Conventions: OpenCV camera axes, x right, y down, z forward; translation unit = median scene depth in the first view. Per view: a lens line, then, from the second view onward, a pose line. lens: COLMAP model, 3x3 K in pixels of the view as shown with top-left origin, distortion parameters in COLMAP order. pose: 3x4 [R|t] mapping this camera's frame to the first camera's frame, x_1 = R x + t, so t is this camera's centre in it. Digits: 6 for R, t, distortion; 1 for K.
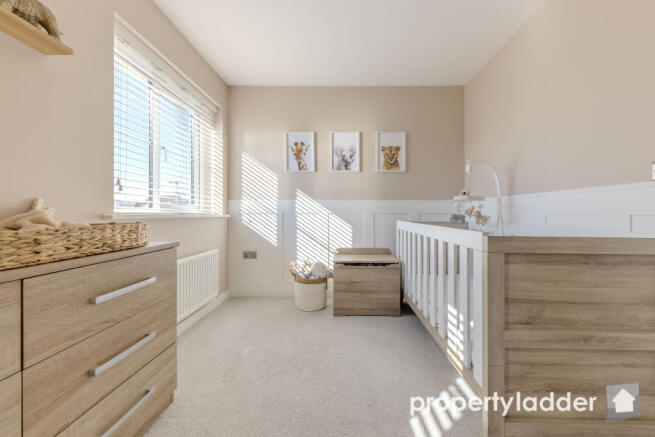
lens RADIAL K [[225.6, 0, 329.3], [0, 225.6, 210.4], [0, 0, 1]] dist [-0.000499, -0.000123]
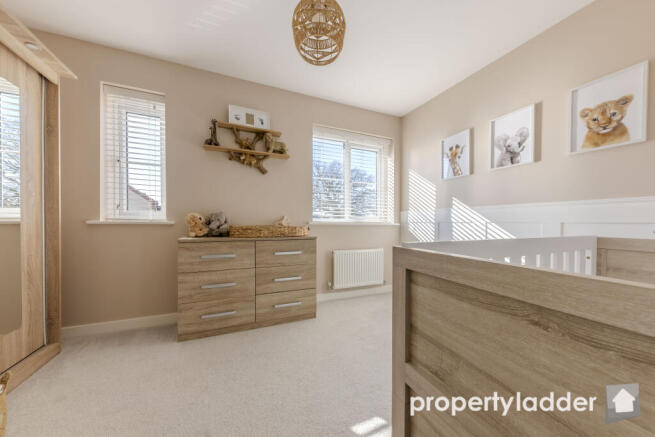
lens RADIAL K [[222.8, 0, 326.8], [0, 222.8, 222.1], [0, 0, 1]] dist [0.000728, -0.000092]
pose [[0.412743, 0.001056, -0.910847, 0.495935], [0.005182, 0.999980, 0.003507, 0.005663], [0.910833, -0.006168, 0.412729, 0.143484]]
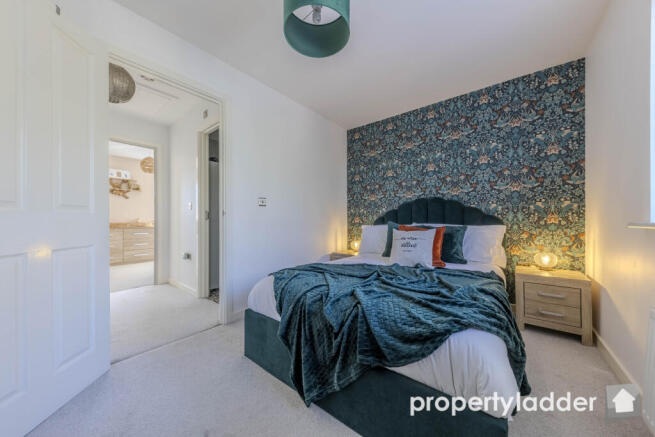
lens RADIAL K [[222.8, 0, 326.8], [0, 222.8, 222.1], [0, 0, 1]] dist [0.000728, -0.000092]
pose [[0.783052, -0.001658, -0.621954, 2.257285], [0.007819, 0.999944, 0.007179, 0.016978], [0.621907, -0.010485, 0.783021, -0.177736]]
